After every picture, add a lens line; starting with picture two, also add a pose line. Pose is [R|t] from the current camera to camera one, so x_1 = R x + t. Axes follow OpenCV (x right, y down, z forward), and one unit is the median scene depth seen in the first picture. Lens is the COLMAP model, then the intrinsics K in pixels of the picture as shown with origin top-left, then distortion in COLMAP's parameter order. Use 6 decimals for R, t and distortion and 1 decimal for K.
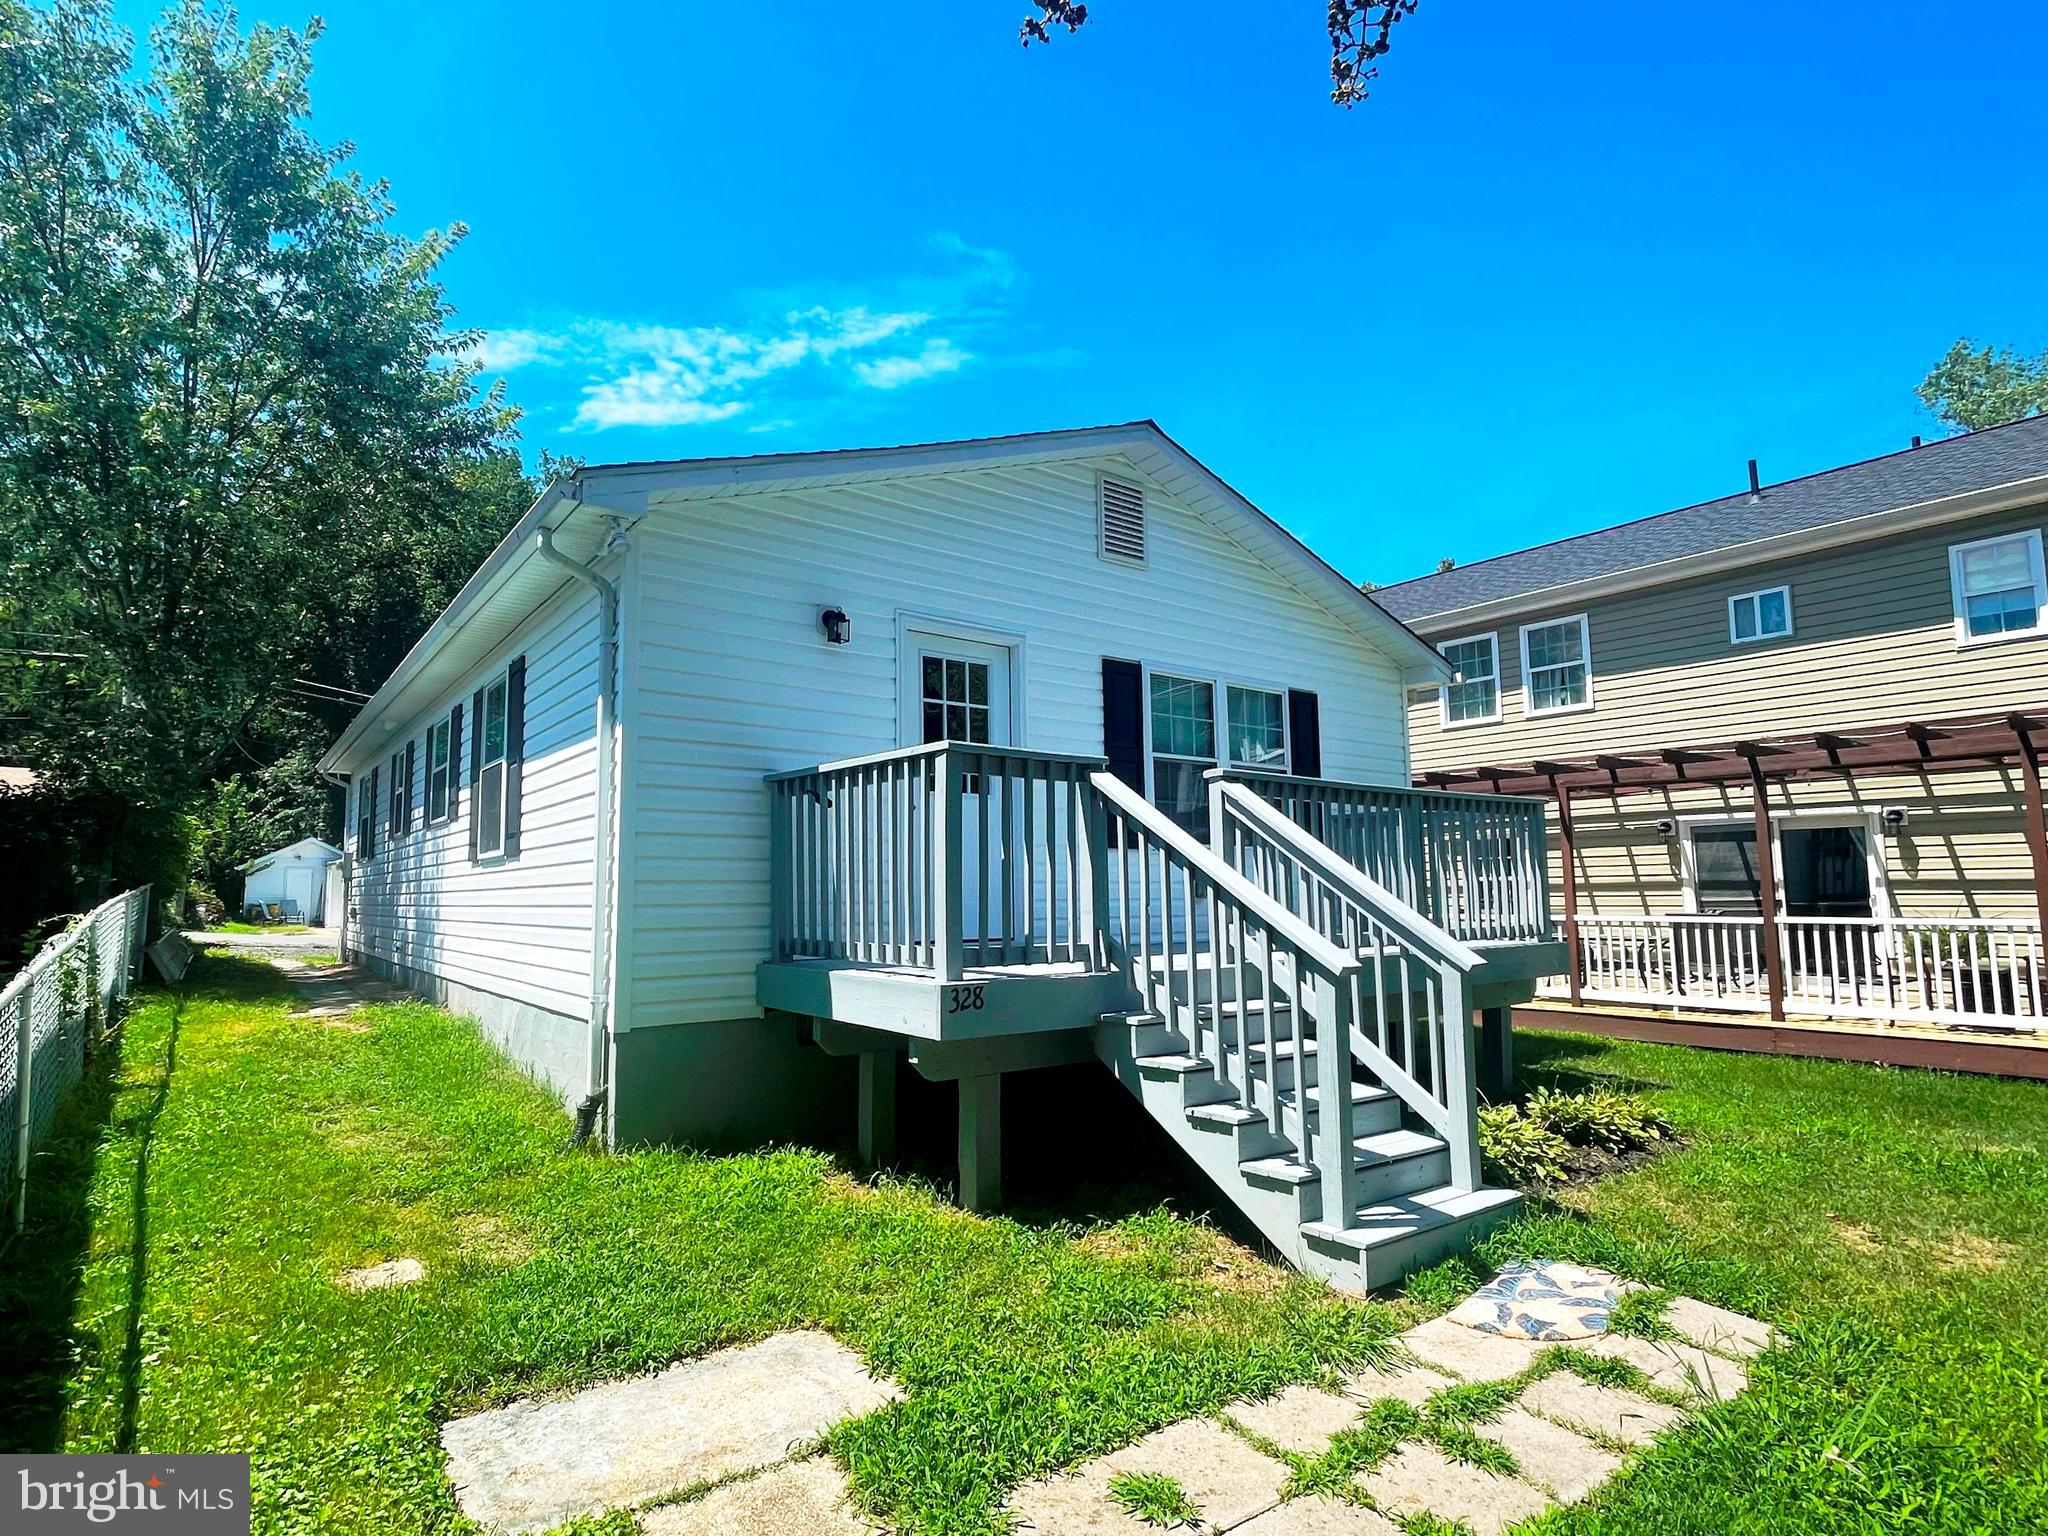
lens RADIAL K [[1054.3, 0, 922.7], [0, 1054.3, 778.0], [0, 0, 1]] dist [-0.000929, 0.001186]
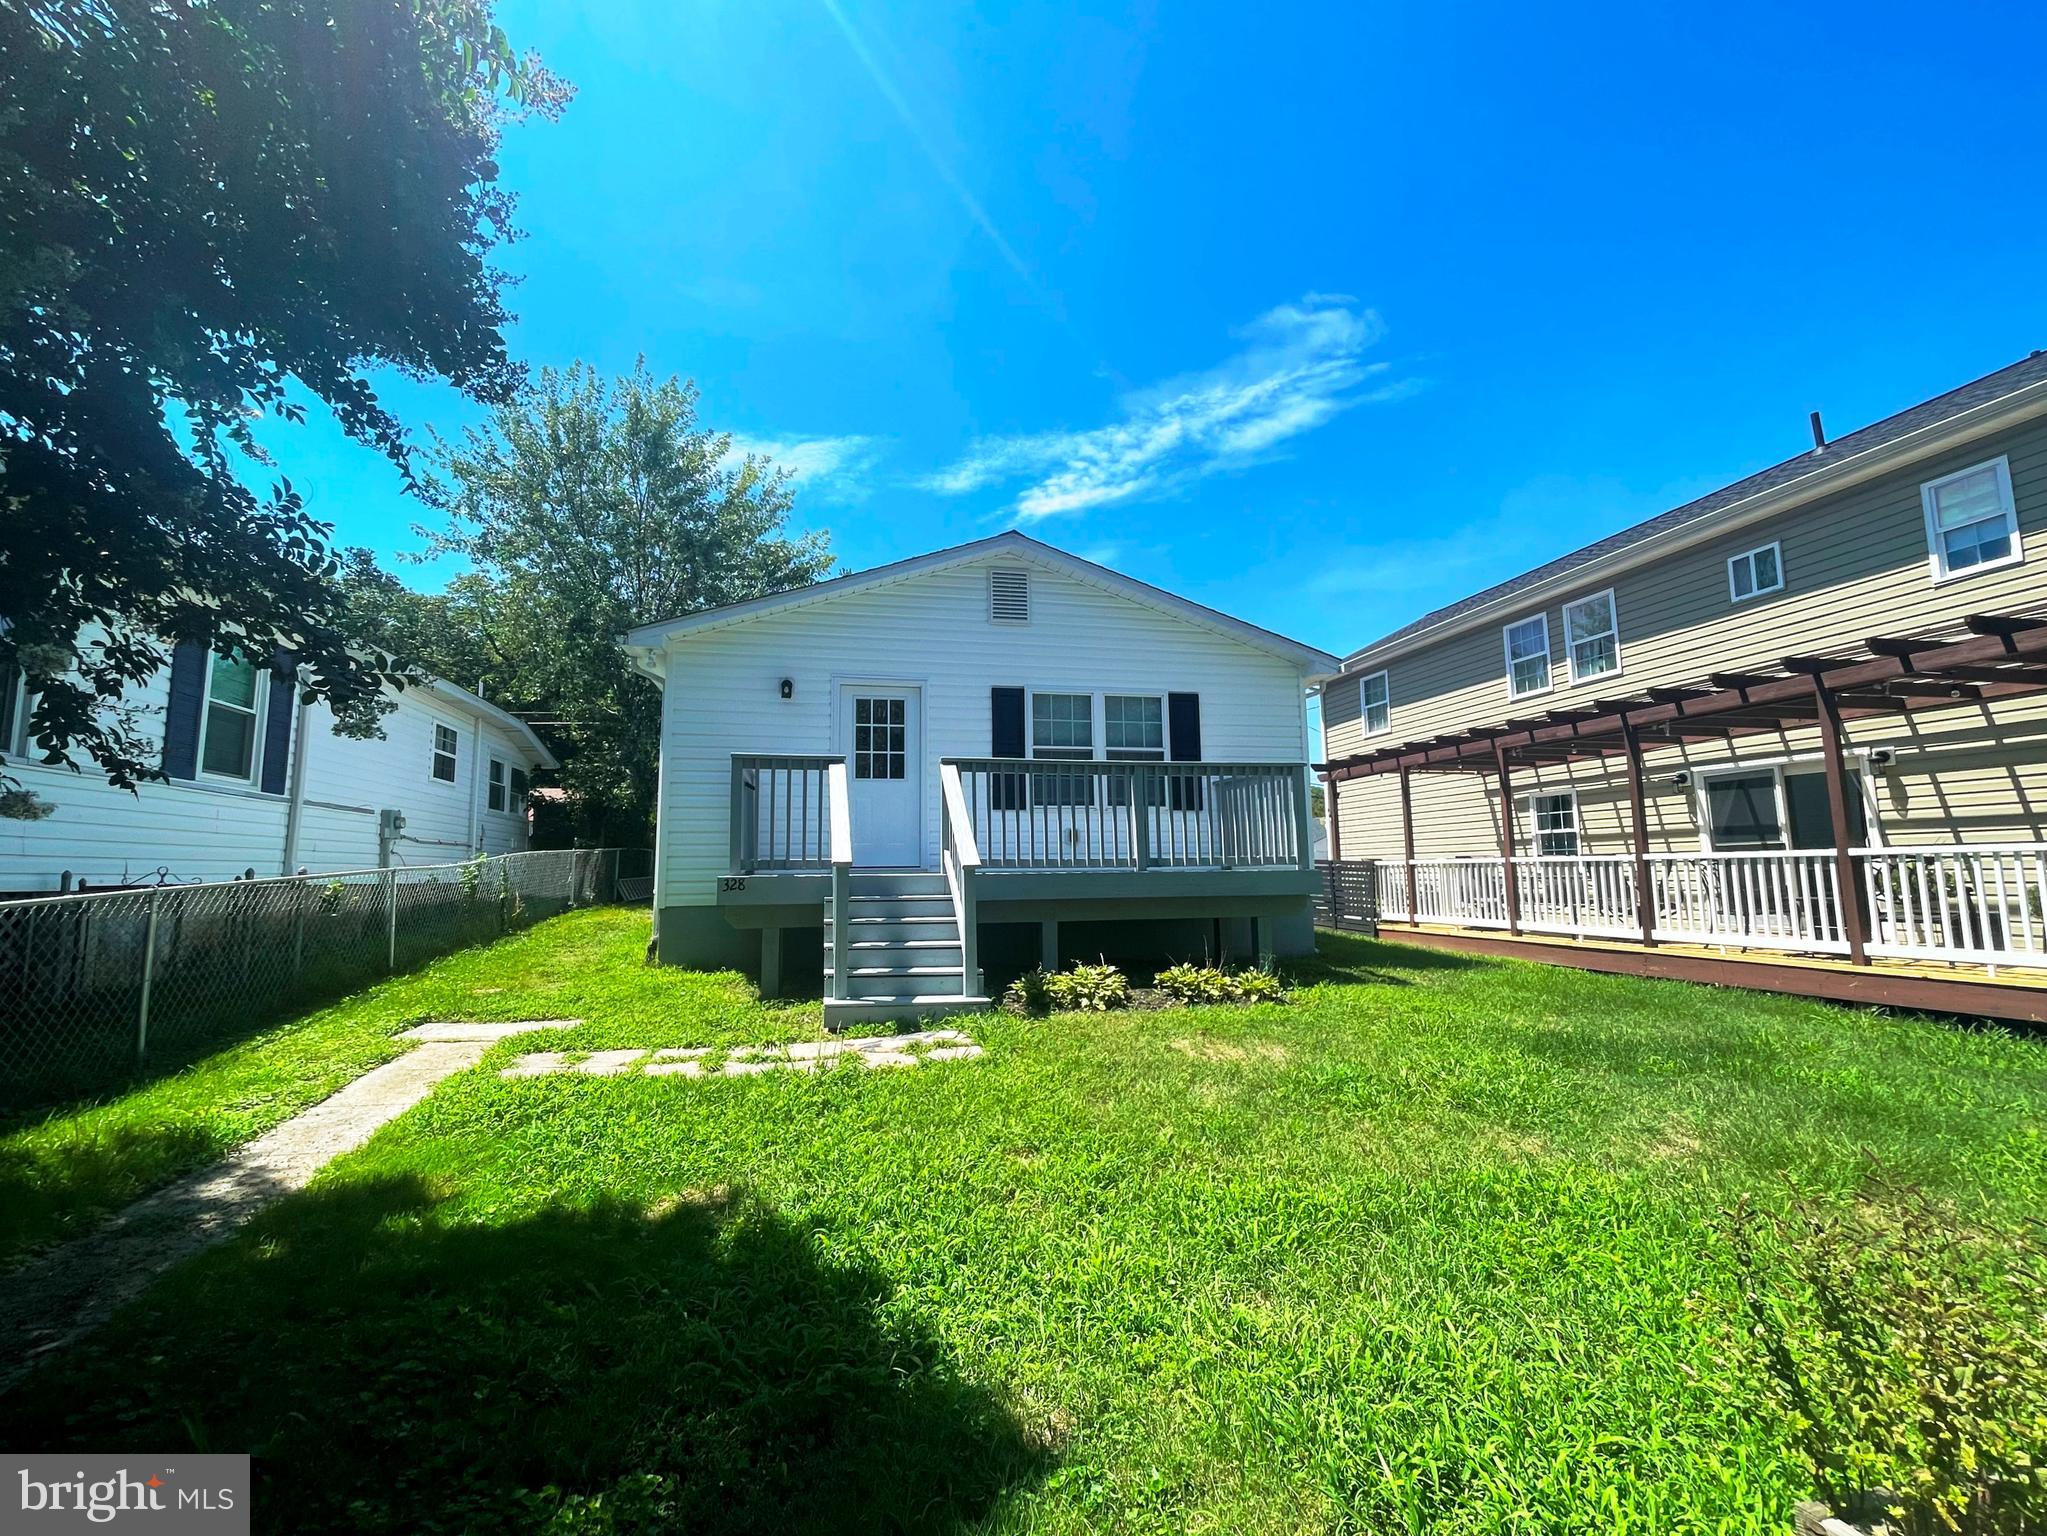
lens RADIAL K [[833.2, 0, 961.6], [0, 833.2, 766.3], [0, 0, 1]] dist [-0.005420, 0.000091]
pose [[0.906593, -0.053845, -0.418557, 0.404055], [0.049438, 0.998548, -0.021376, 0.016400], [0.419100, -0.001313, 0.907939, -0.080702]]
